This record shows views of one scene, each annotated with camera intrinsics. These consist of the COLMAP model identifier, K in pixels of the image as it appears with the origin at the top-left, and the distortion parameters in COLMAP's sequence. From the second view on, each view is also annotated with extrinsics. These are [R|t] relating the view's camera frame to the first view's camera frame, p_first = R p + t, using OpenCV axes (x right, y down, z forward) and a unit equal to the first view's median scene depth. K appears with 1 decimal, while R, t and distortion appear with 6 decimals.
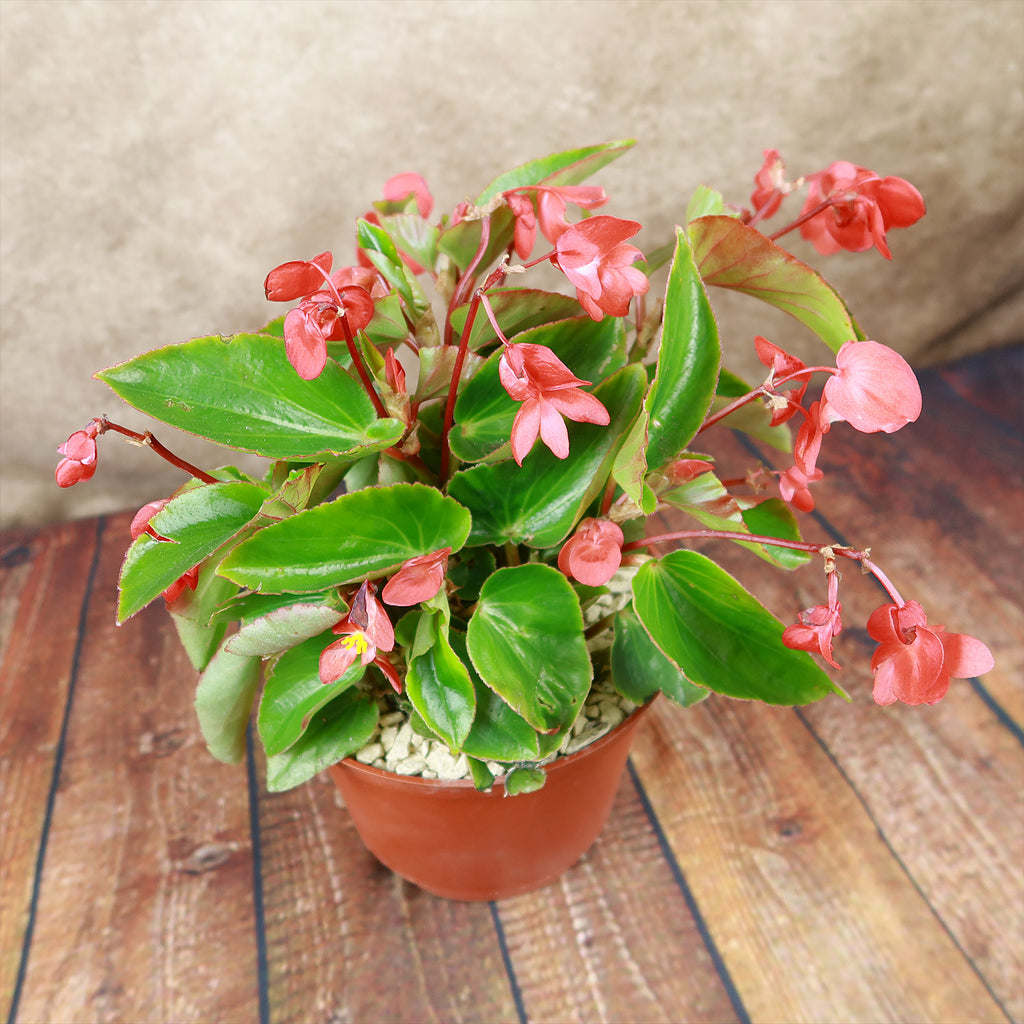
lens RADIAL K [[1014.0, 0, 512.0], [0, 1014.0, 512.0], [0, 0, 1]] dist [-0.040177, 0.020103]
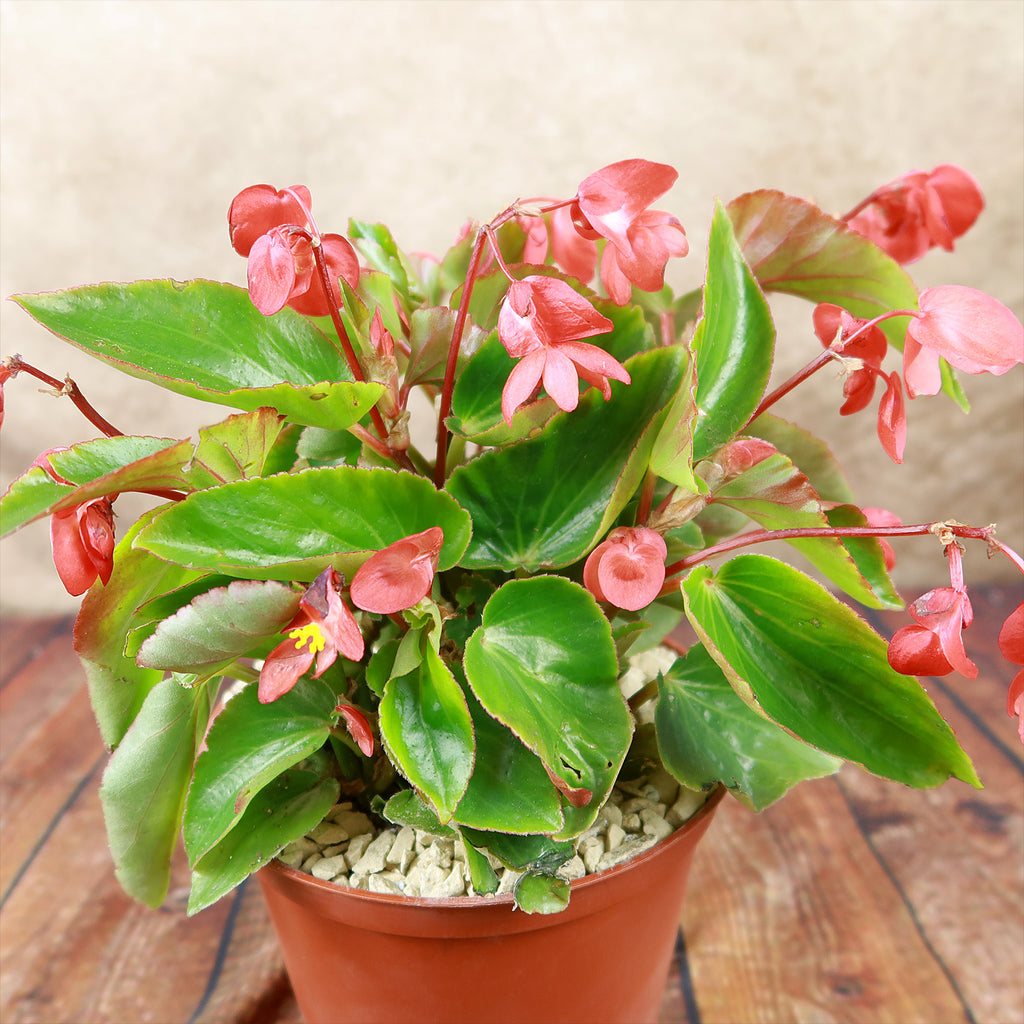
lens RADIAL K [[1014.0, 0, 512.0], [0, 1014.0, 512.0], [0, 0, 1]] dist [-0.040177, 0.020103]
pose [[0.999985, 0.000201, -0.005431, -0.003804], [-0.001844, 0.952588, -0.304257, 0.169956], [0.005112, 0.304263, 0.952574, 0.178774]]
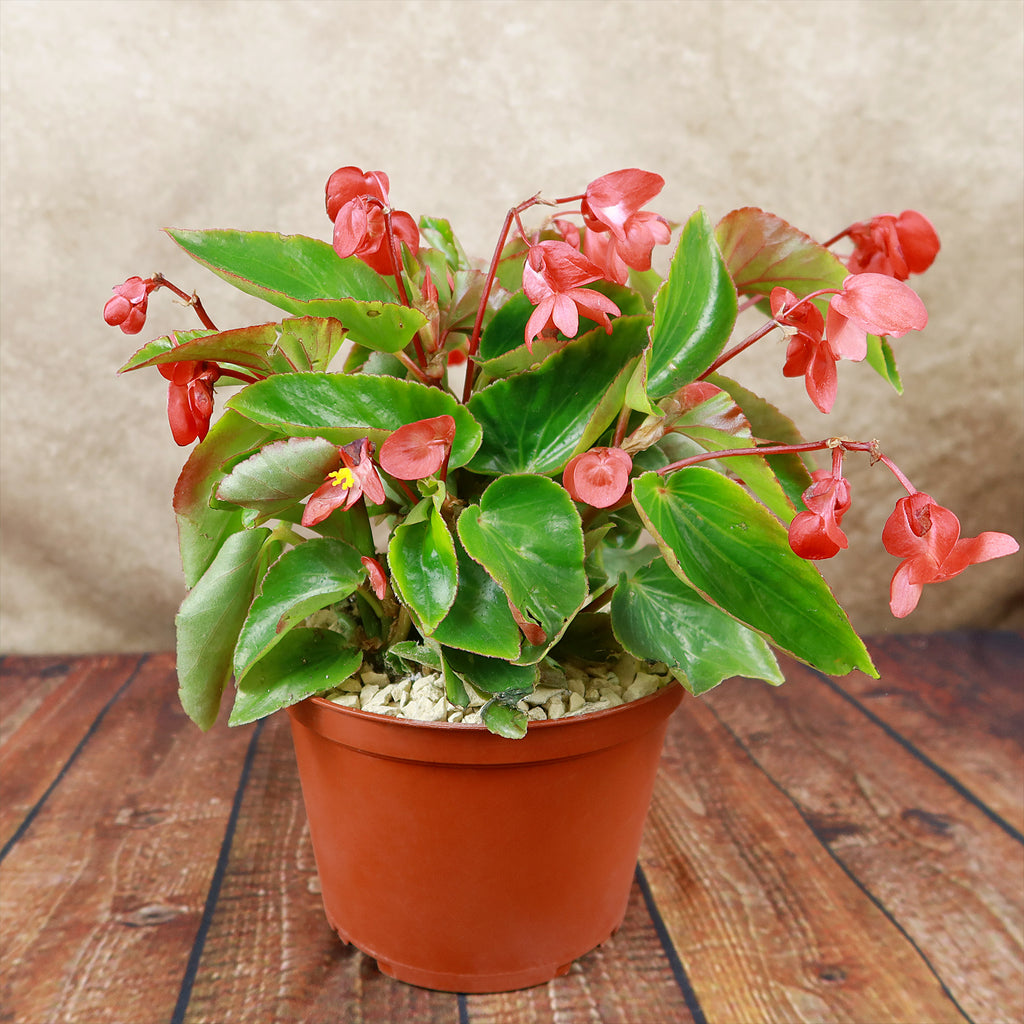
lens RADIAL K [[1014.0, 0, 512.0], [0, 1014.0, 512.0], [0, 0, 1]] dist [-0.040177, 0.020103]
pose [[0.989793, 0.085672, -0.113885, 0.079956], [-0.124629, 0.907930, -0.400164, 0.344345], [0.069116, 0.410273, 0.909340, 0.082508]]
